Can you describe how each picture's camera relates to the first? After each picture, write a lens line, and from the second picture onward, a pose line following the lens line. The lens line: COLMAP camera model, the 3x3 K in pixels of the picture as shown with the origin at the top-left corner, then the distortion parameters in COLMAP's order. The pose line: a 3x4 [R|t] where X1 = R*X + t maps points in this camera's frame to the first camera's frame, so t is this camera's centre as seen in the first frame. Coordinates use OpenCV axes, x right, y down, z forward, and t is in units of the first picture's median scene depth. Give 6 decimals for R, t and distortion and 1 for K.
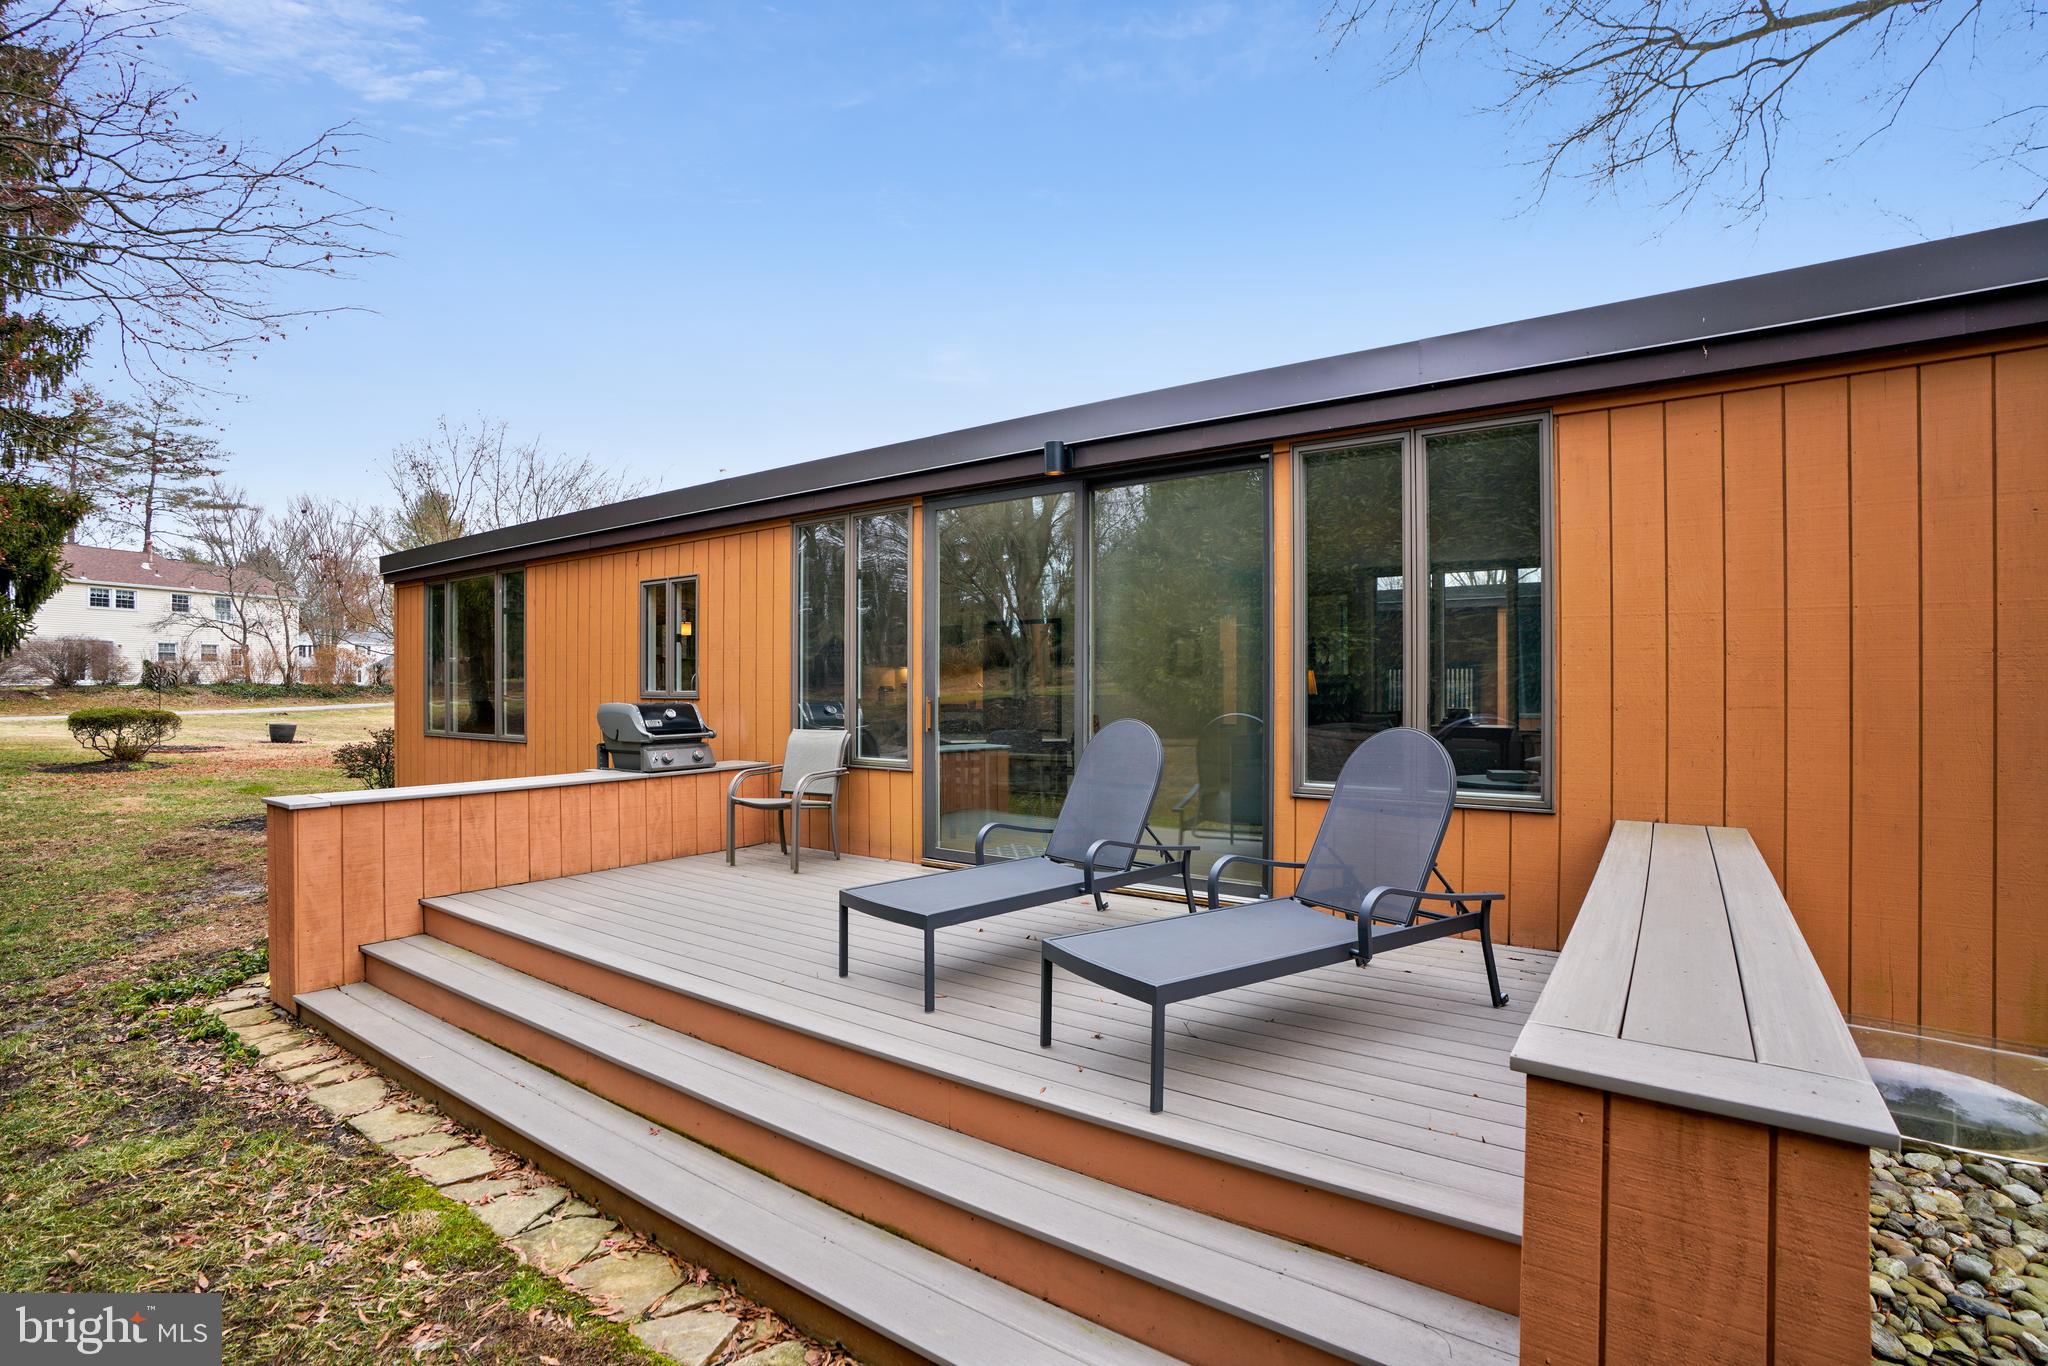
lens RADIAL K [[937.8, 0, 1010.5], [0, 937.8, 691.2], [0, 0, 1]] dist [-0.044420, 0.000125]
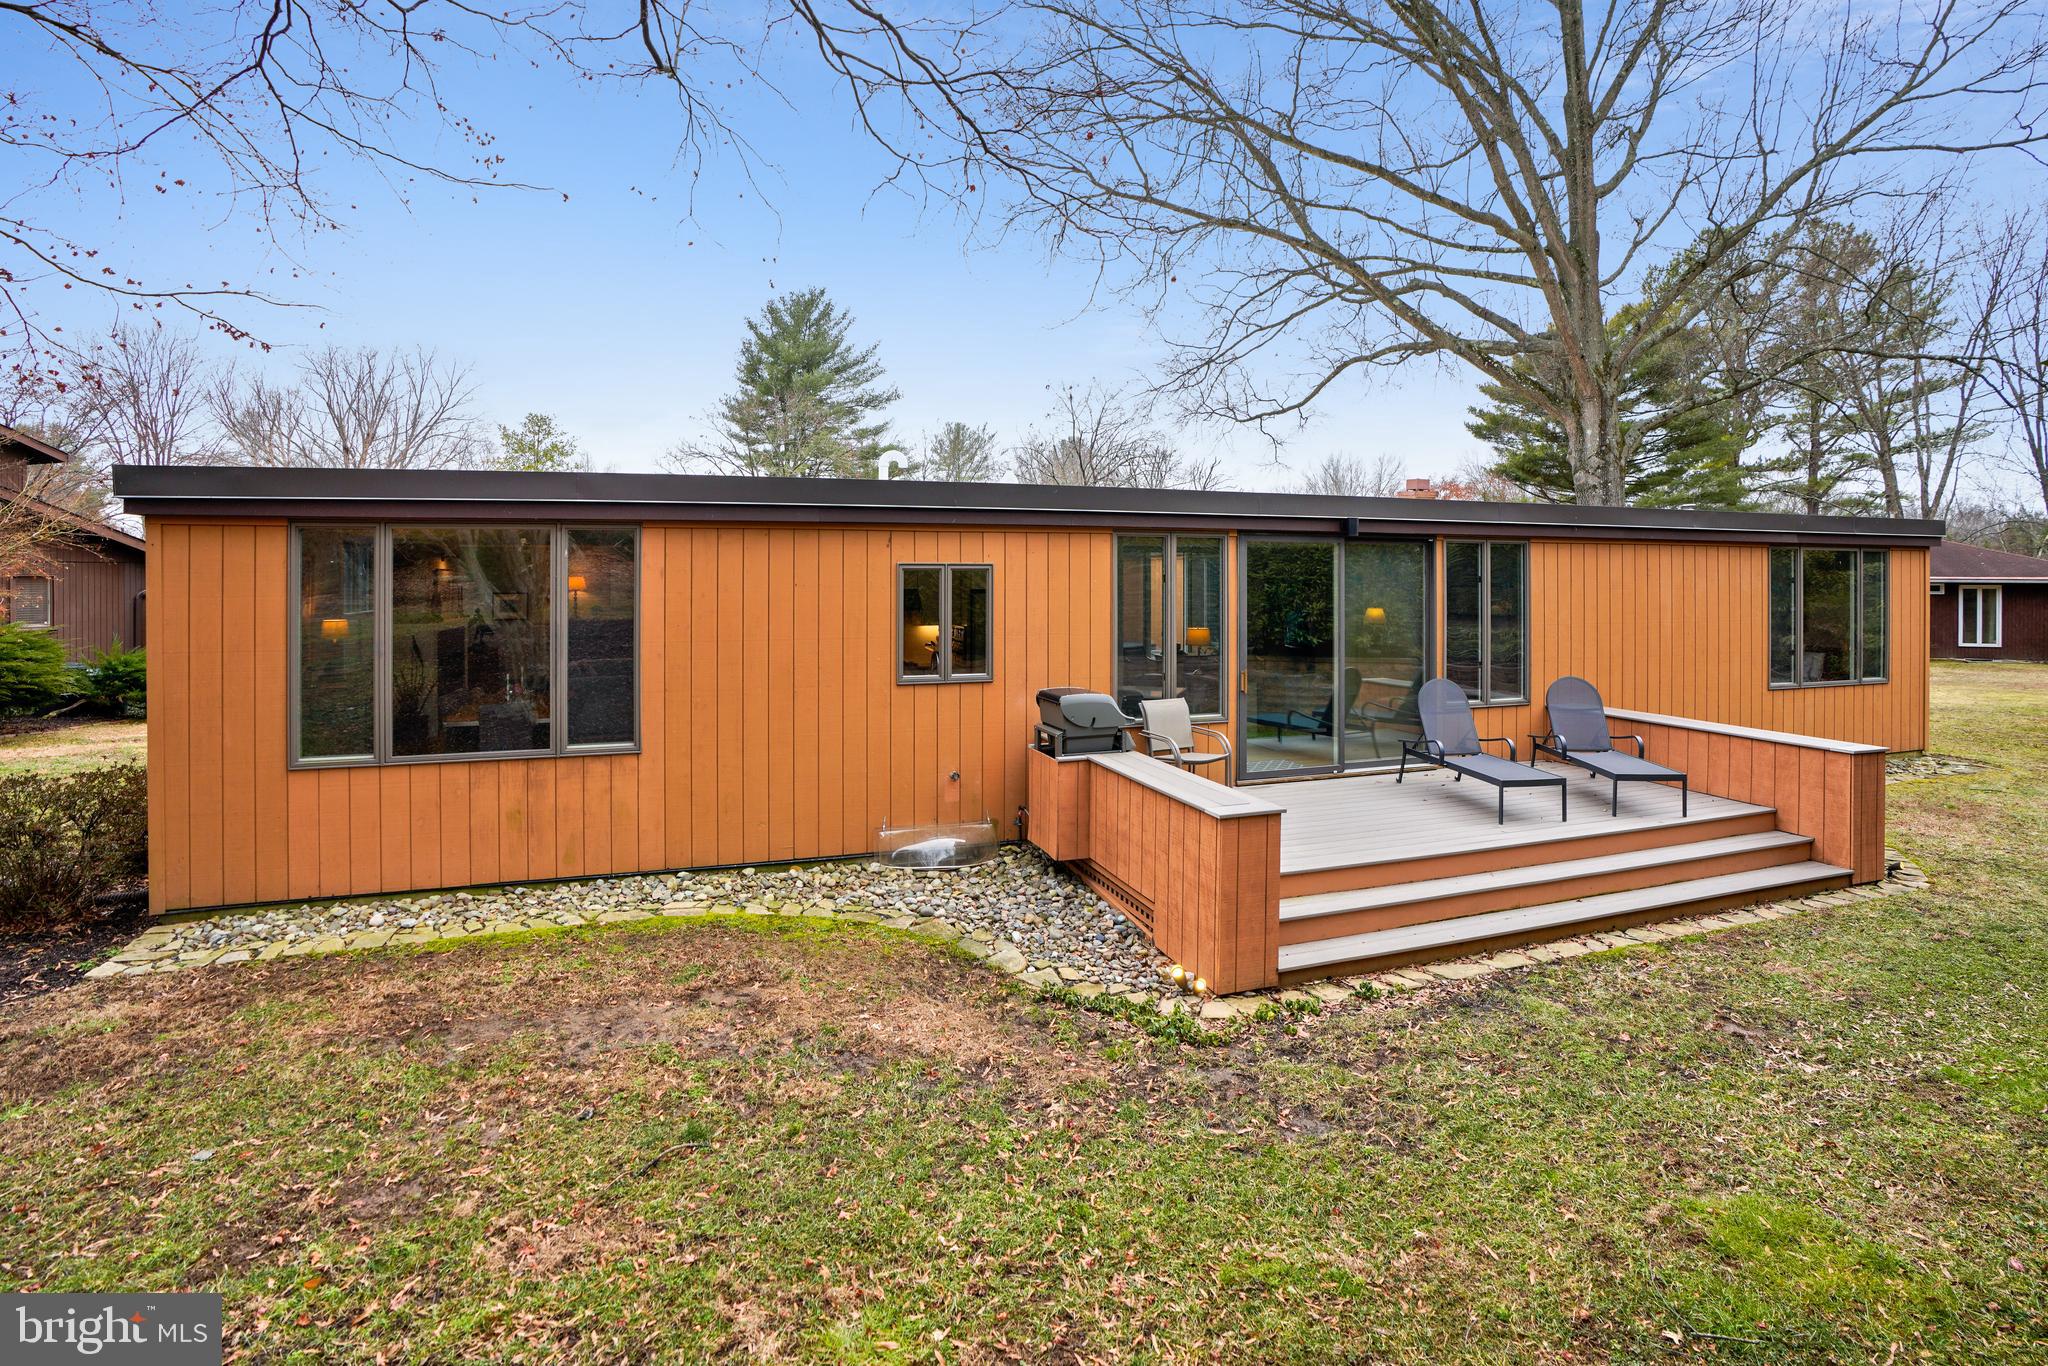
lens RADIAL K [[991.7, 0, 1027.0], [0, 991.7, 554.4], [0, 0, 1]] dist [-0.044458, 0.020975]
pose [[0.571389, 0.020254, 0.820430, -1.979850], [0.001310, 0.999672, -0.025591, -0.170199], [-0.820679, 0.015698, 0.571174, 0.505548]]
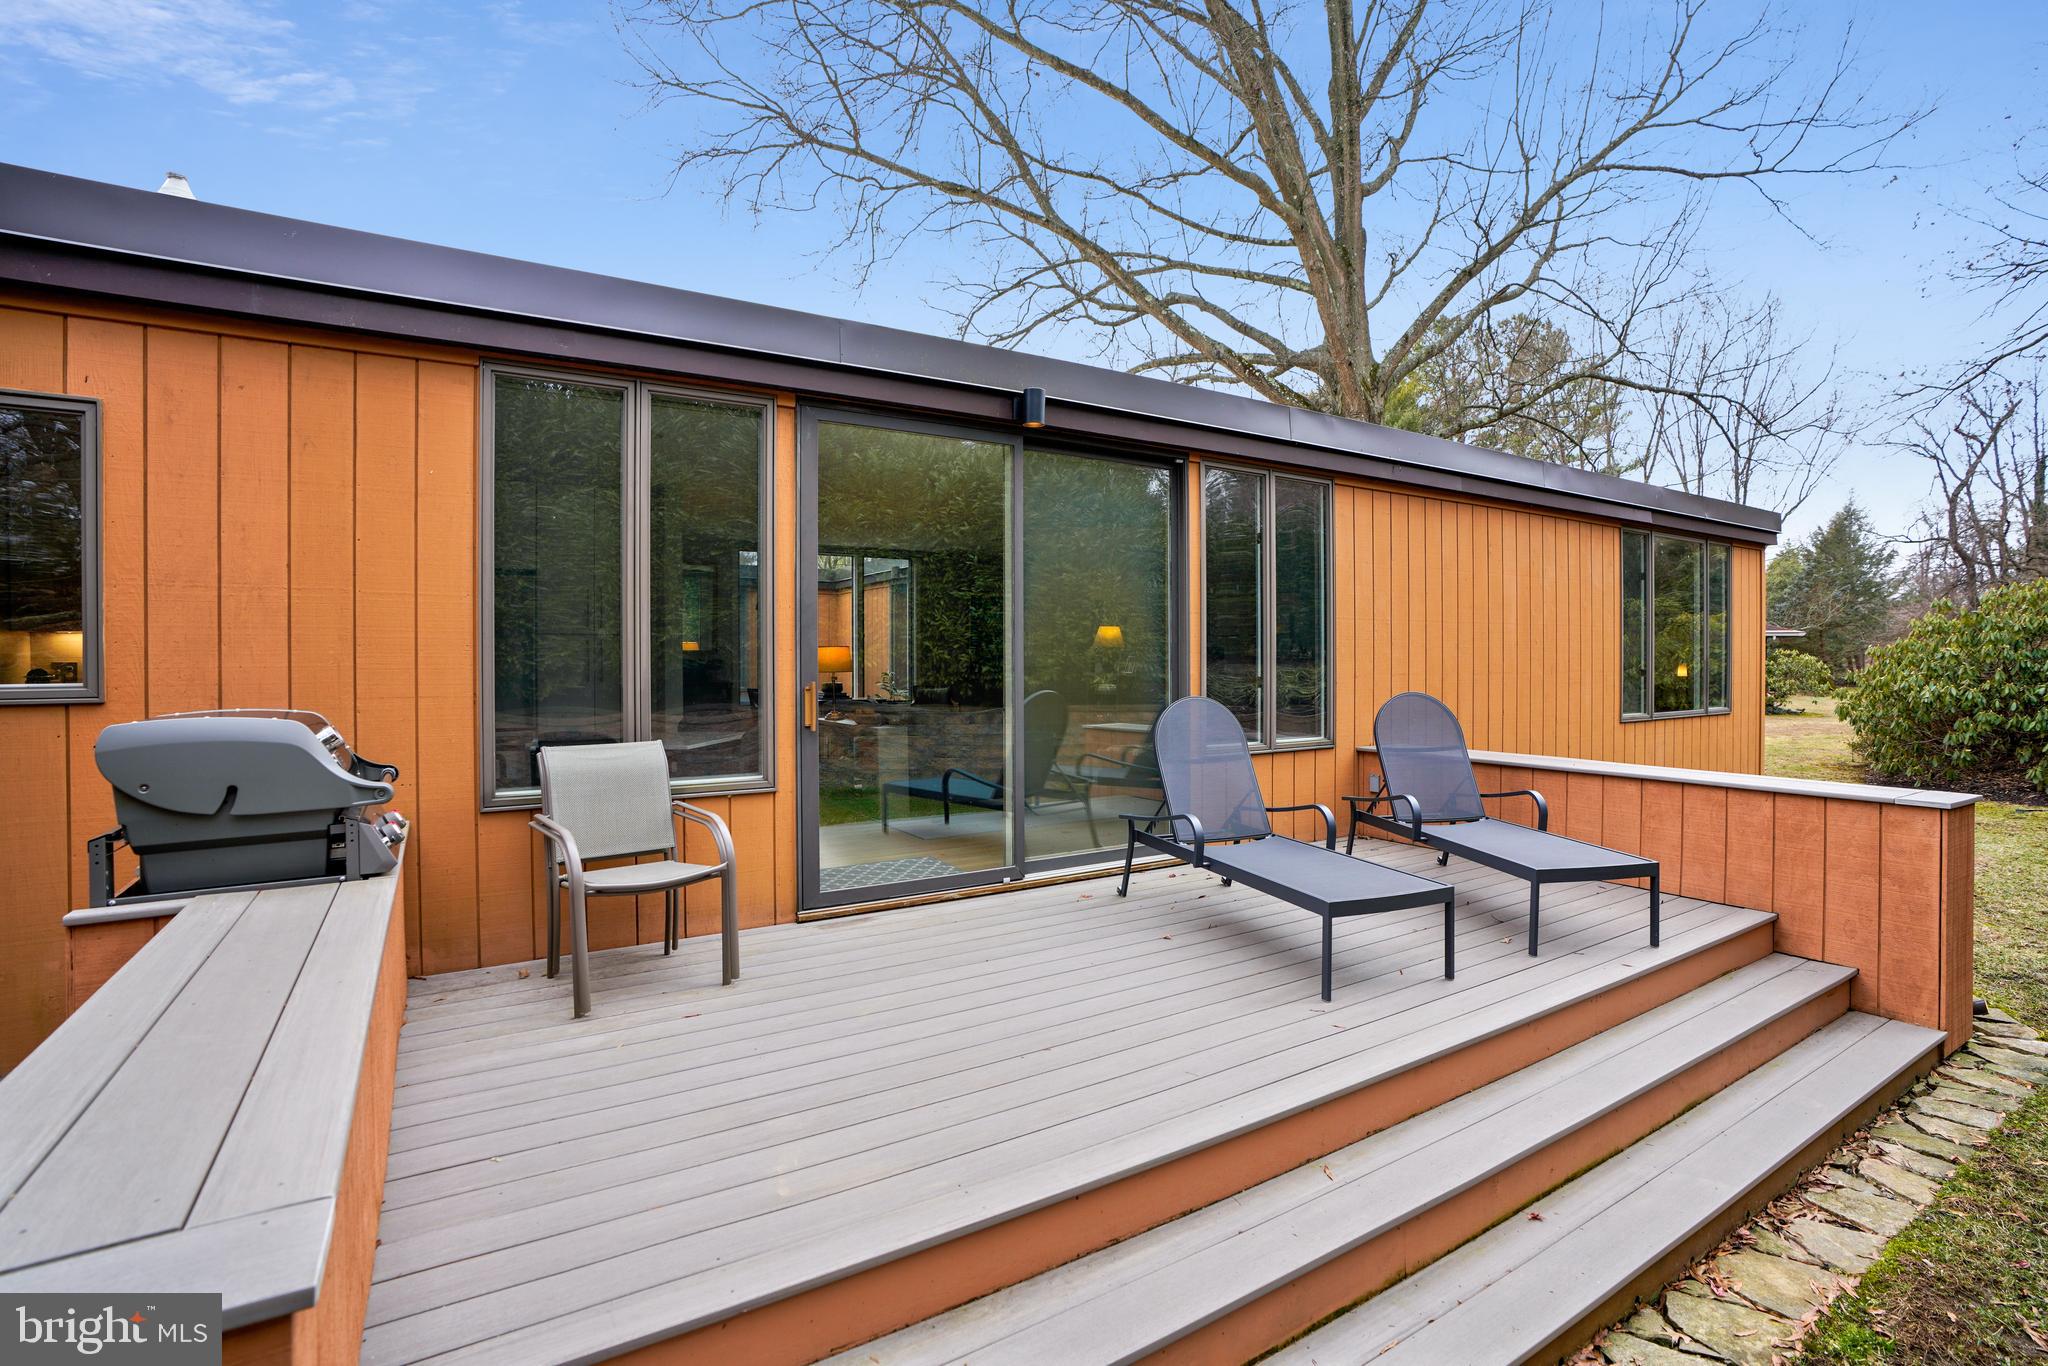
lens RADIAL K [[947.1, 0, 1026.5], [0, 947.1, 656.7], [0, 0, 1]] dist [-0.062027, 0.017597]
pose [[0.380404, 0.000442, 0.924820, -0.873133], [0.008580, 0.999955, -0.004007, -0.010169], [-0.924781, 0.009459, 0.380383, 0.741517]]
